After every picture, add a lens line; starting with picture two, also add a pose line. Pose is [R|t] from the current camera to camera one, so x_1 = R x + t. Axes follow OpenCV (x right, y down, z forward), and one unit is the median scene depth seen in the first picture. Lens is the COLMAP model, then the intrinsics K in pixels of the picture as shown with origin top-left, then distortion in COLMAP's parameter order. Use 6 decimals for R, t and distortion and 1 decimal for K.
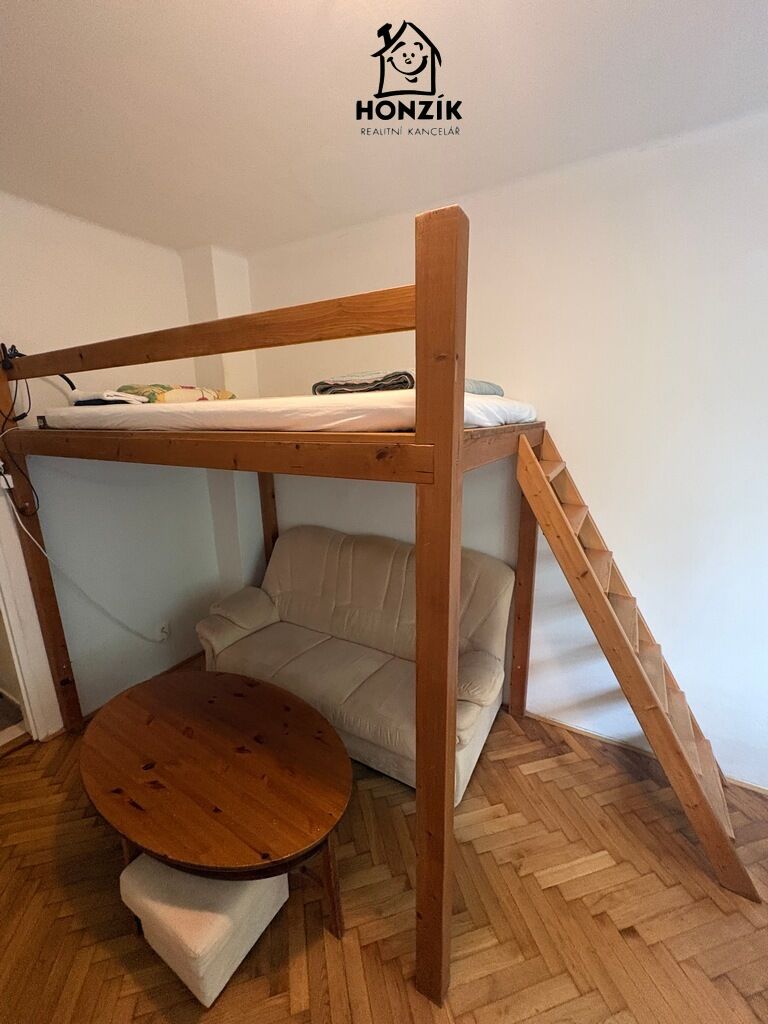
lens RADIAL K [[407.8, 0, 383.7], [0, 407.8, 511.4], [0, 0, 1]] dist [0.000149, 0.000298]
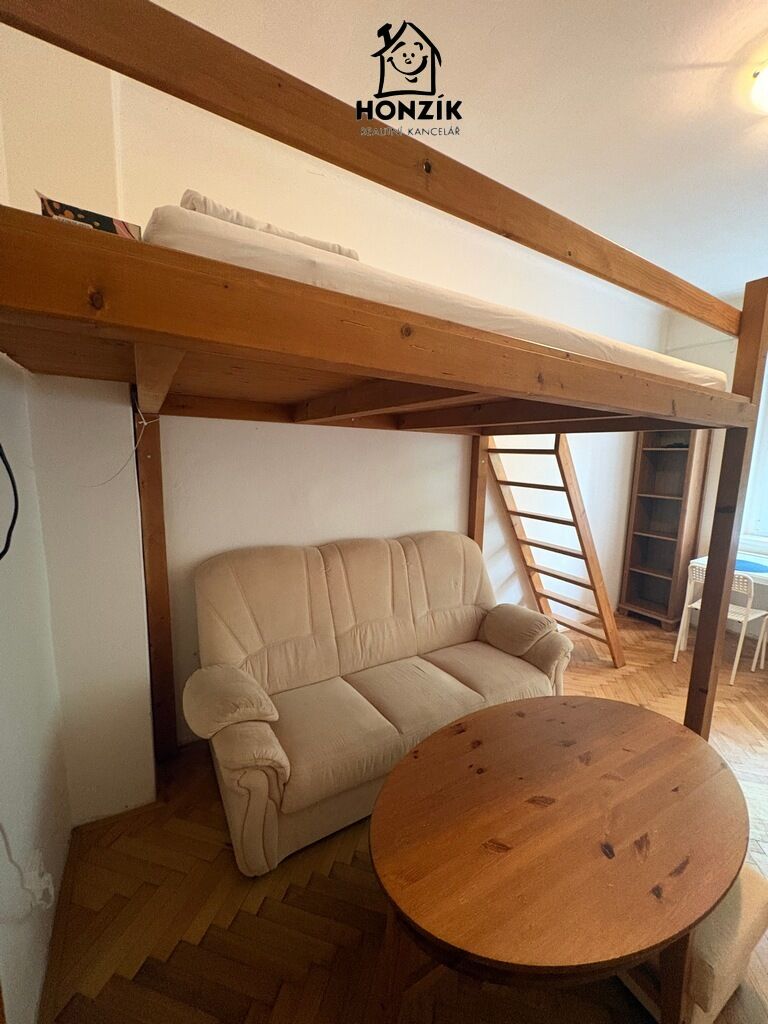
lens RADIAL K [[407.8, 0, 387.8], [0, 407.8, 512.5], [0, 0, 1]] dist [0.000149, 0.000298]
pose [[0.472798, -0.085677, 0.876995, -1.195637], [0.151639, 0.988325, 0.014803, 0.008657], [-0.868025, 0.125988, 0.480271, 0.854572]]
